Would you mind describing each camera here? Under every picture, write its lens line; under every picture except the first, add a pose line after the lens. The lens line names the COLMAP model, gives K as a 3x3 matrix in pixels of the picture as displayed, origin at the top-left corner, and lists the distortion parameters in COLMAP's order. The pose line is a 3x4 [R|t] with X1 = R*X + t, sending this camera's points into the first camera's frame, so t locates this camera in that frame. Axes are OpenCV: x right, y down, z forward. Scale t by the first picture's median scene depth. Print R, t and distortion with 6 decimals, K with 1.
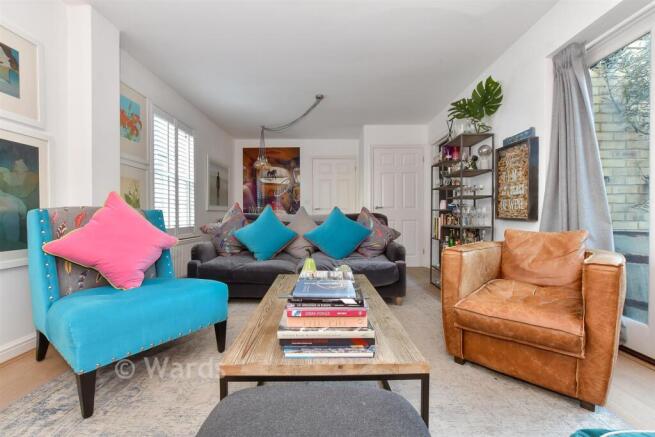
lens RADIAL K [[285.3, 0, 326.3], [0, 285.3, 218.9], [0, 0, 1]] dist [-0.003202, 0.000763]
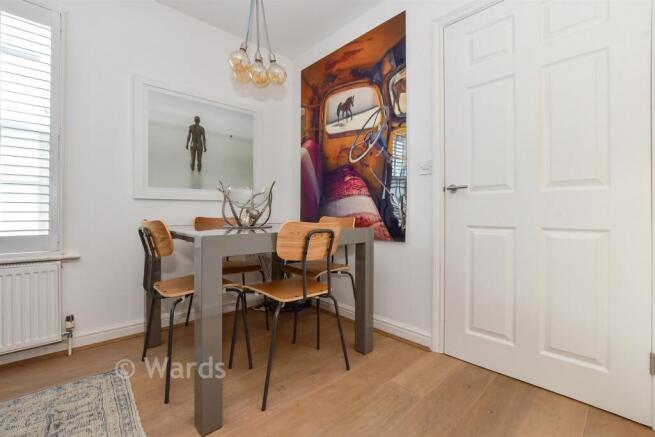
lens RADIAL K [[285.3, 0, 329.5], [0, 285.3, 212.9], [0, 0, 1]] dist [-0.003202, 0.000763]
pose [[0.675919, 0.000671, -0.736976, 0.096529], [-0.013036, 0.999854, -0.011045, -0.003615], [0.736861, 0.017073, 0.675829, 0.706896]]
